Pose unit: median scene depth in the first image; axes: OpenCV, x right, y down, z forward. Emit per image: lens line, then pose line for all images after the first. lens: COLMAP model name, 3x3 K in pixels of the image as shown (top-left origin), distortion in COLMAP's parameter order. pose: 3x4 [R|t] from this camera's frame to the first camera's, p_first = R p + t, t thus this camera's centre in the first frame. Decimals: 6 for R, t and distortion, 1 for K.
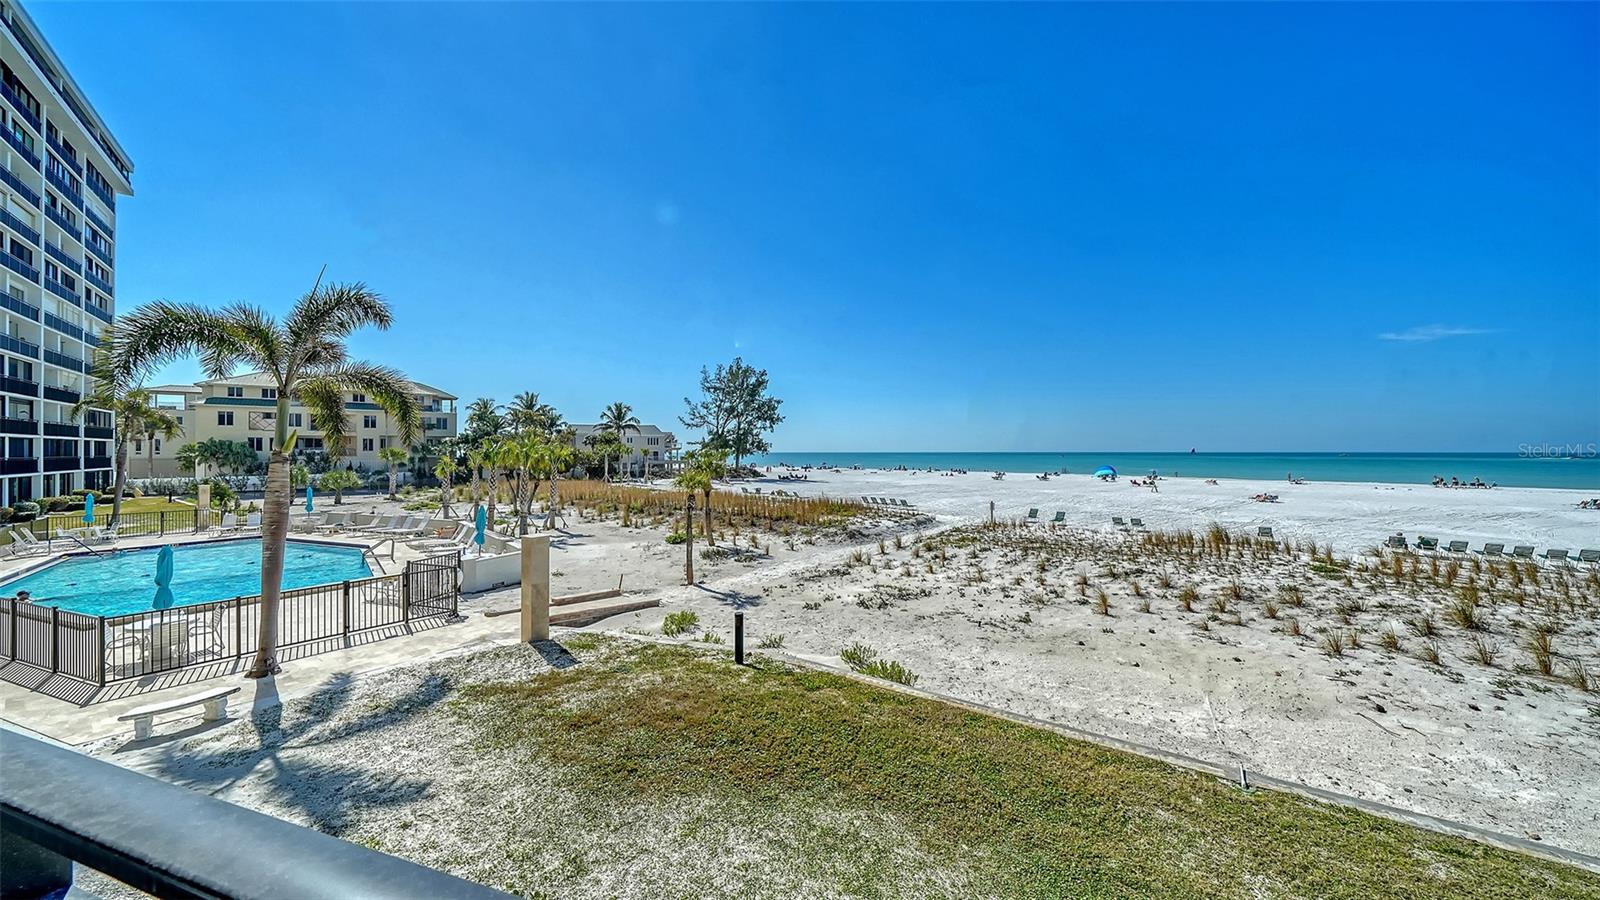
lens RADIAL K [[558.4, 0, 787.8], [0, 558.4, 454.7], [0, 0, 1]] dist [-0.001848, -0.001738]
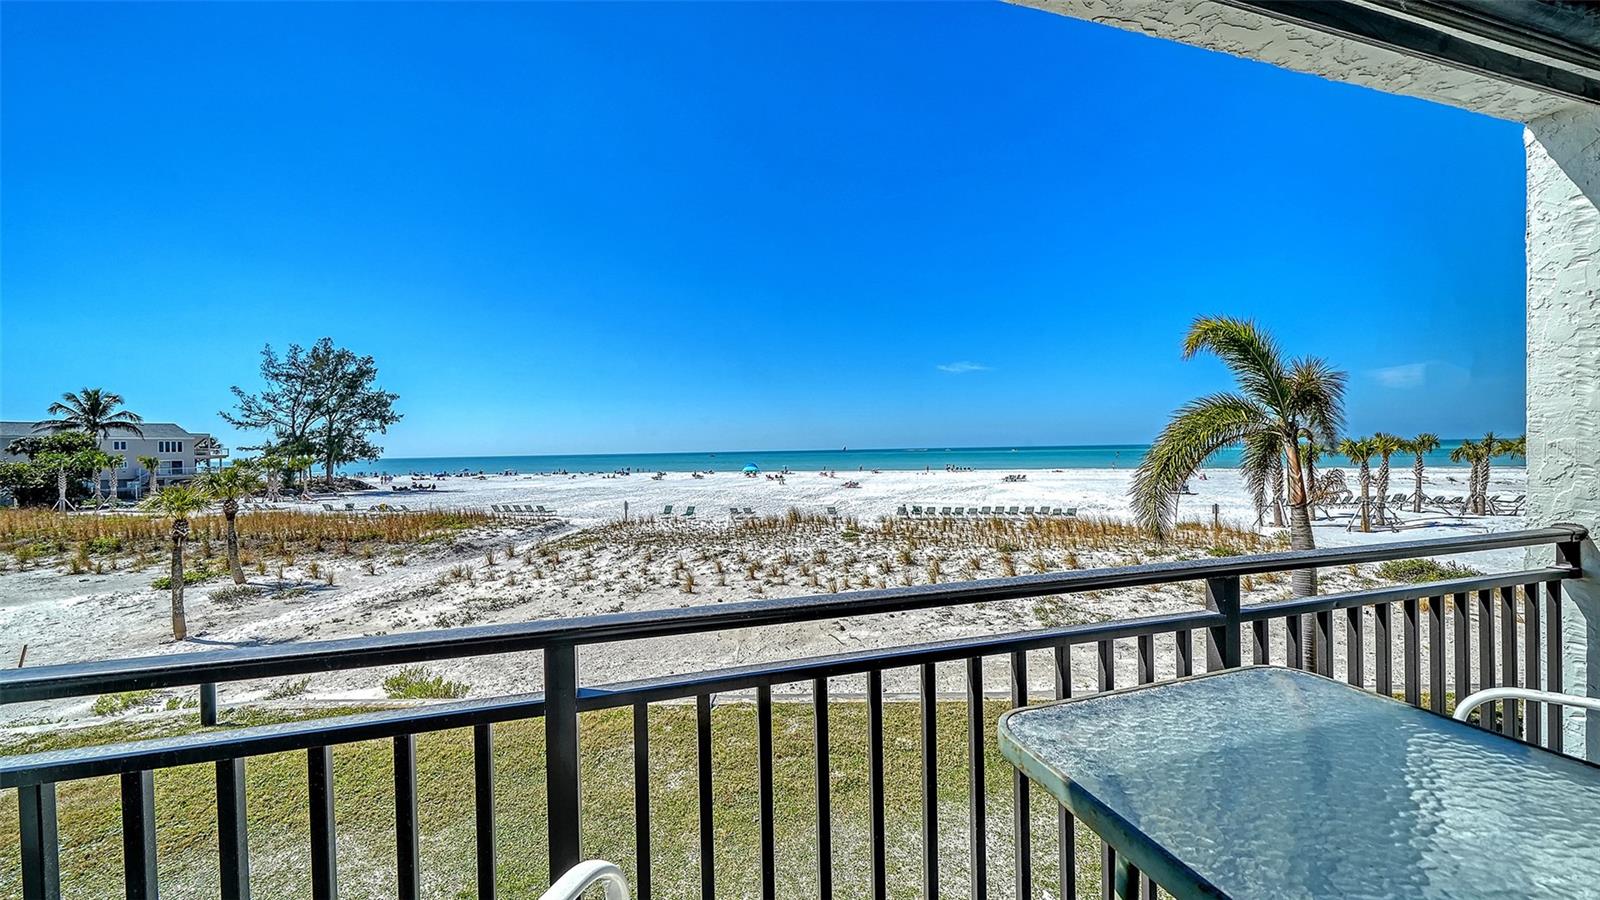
lens RADIAL K [[562.5, 0, 829.0], [0, 562.5, 448.7], [0, 0, 1]] dist [0.000270, -0.001626]
pose [[0.828545, -0.014664, 0.559731, 0.126378], [0.021485, 0.999753, -0.005612, 0.000344], [-0.559510, 0.016676, 0.828656, -0.105047]]
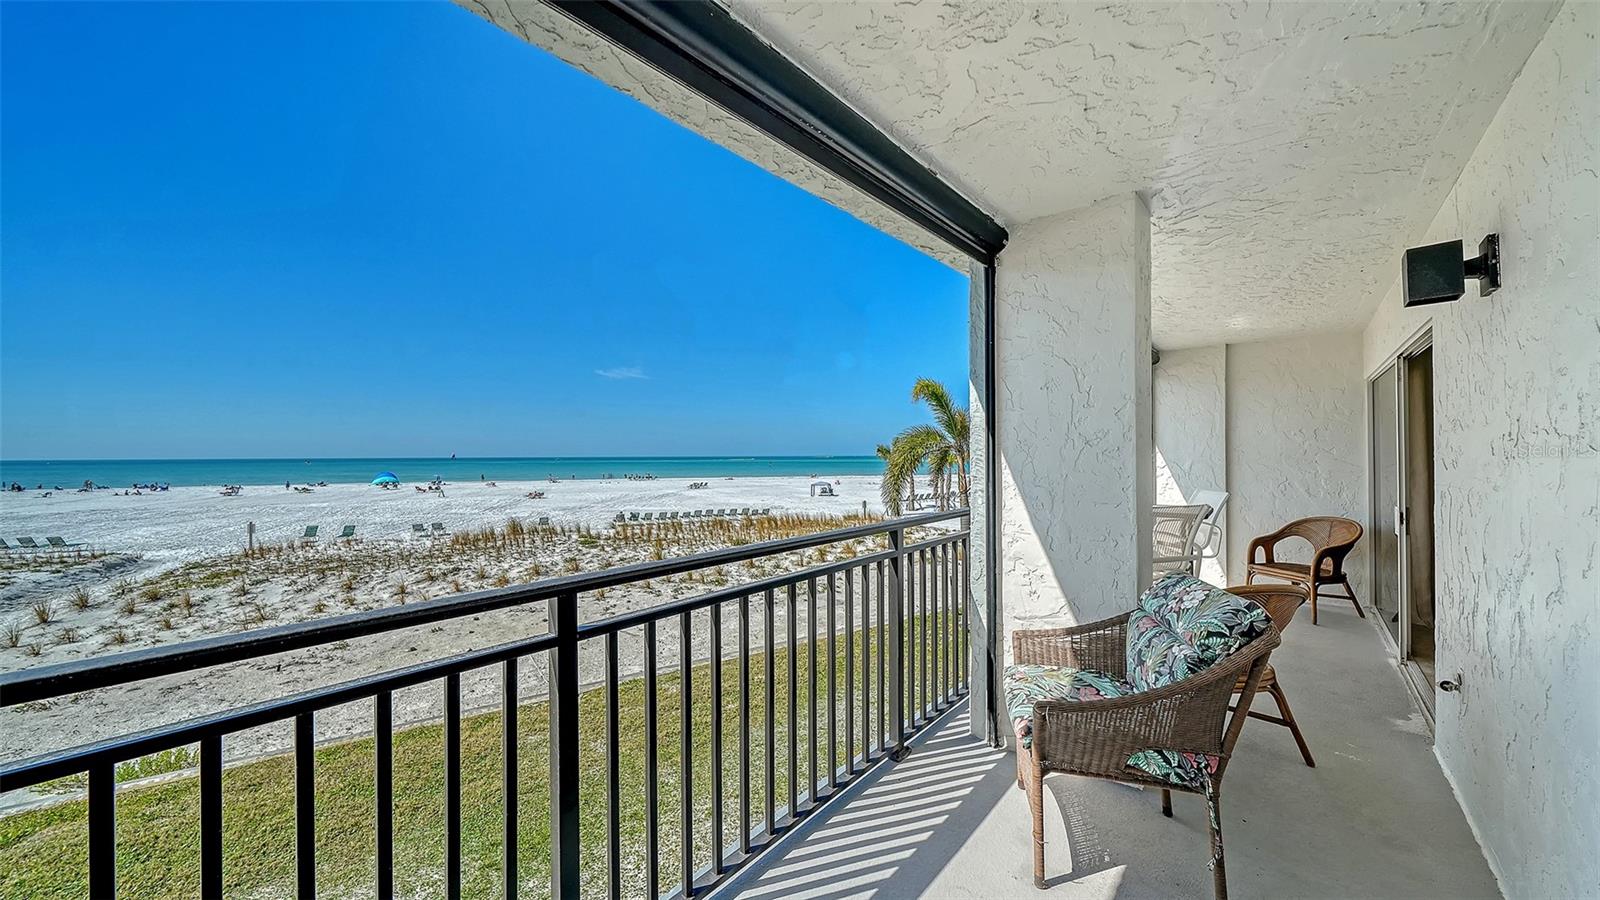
lens RADIAL K [[568.4, 0, 820.8], [0, 568.4, 453.7], [0, 0, 1]] dist [0.000545, -0.001908]
pose [[0.360254, 0.000688, 0.932854, -0.114762], [0.010059, 0.999939, -0.004622, -0.000252], [-0.932800, 0.011048, 0.360225, -0.037424]]
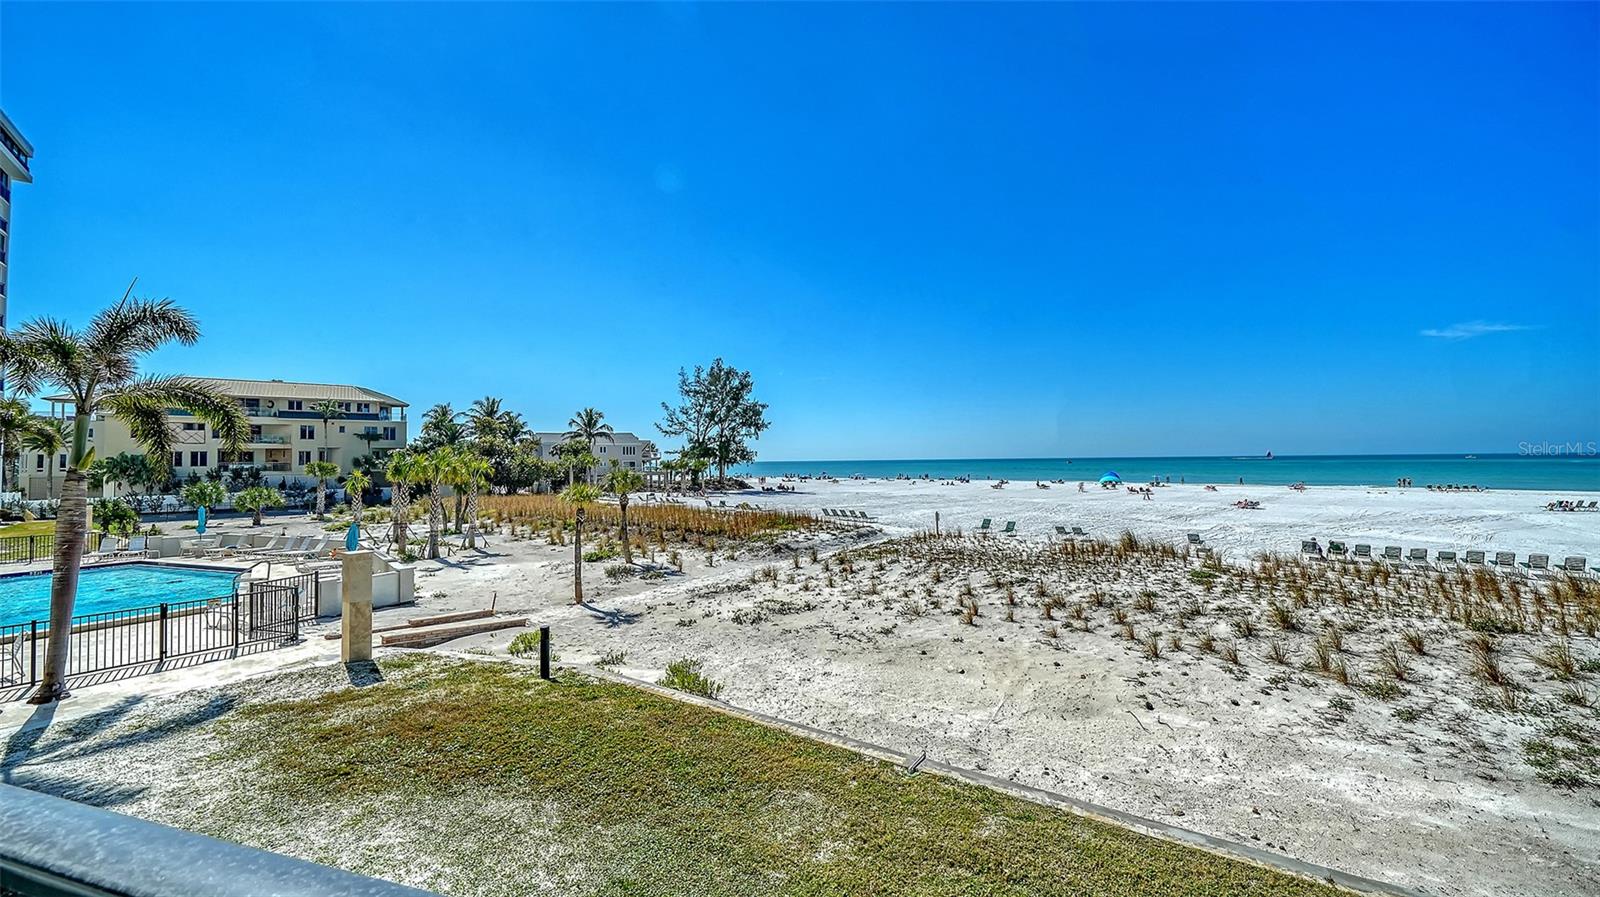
lens RADIAL K [[632.4, 0, 863.7], [0, 632.4, 440.4], [0, 0, 1]] dist [-0.002978, -0.001078]
pose [[0.999329, -0.010412, 0.035117, 0.272435], [0.011640, 0.999322, -0.034940, -0.001161], [-0.034730, 0.035325, 0.998772, -0.095130]]
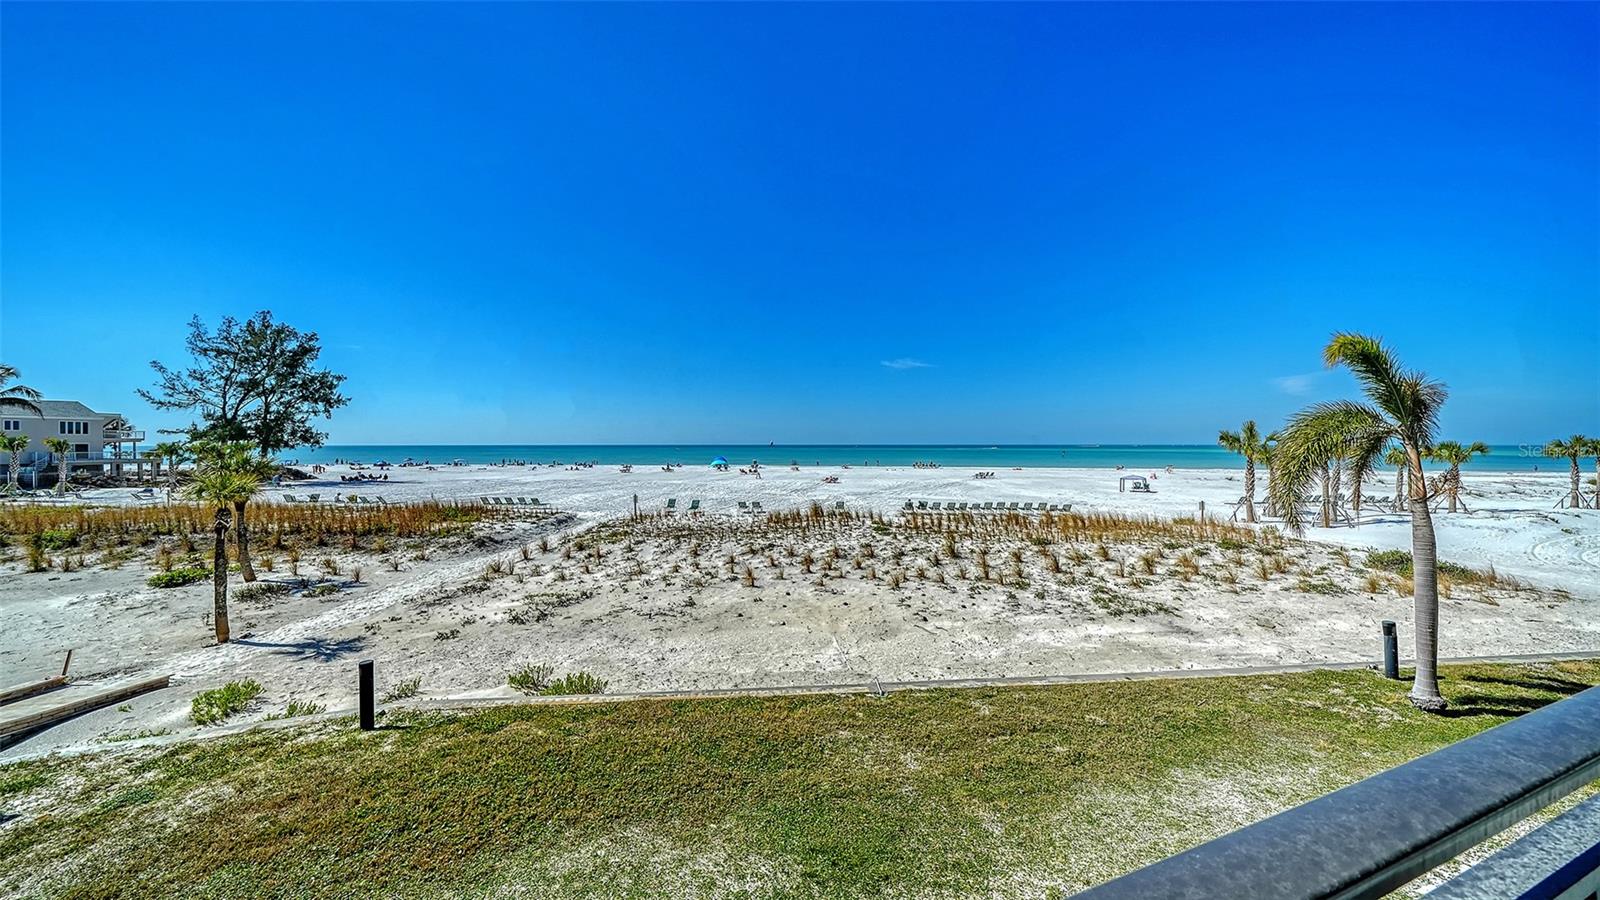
lens RADIAL K [[569.9, 0, 806.5], [0, 569.9, 451.7], [0, 0, 1]] dist [-0.000384, -0.001853]
pose [[0.764284, -0.009096, 0.644816, -0.077224], [0.004154, 0.999949, 0.009182, -0.000442], [-0.644867, -0.004339, 0.764283, 0.027742]]
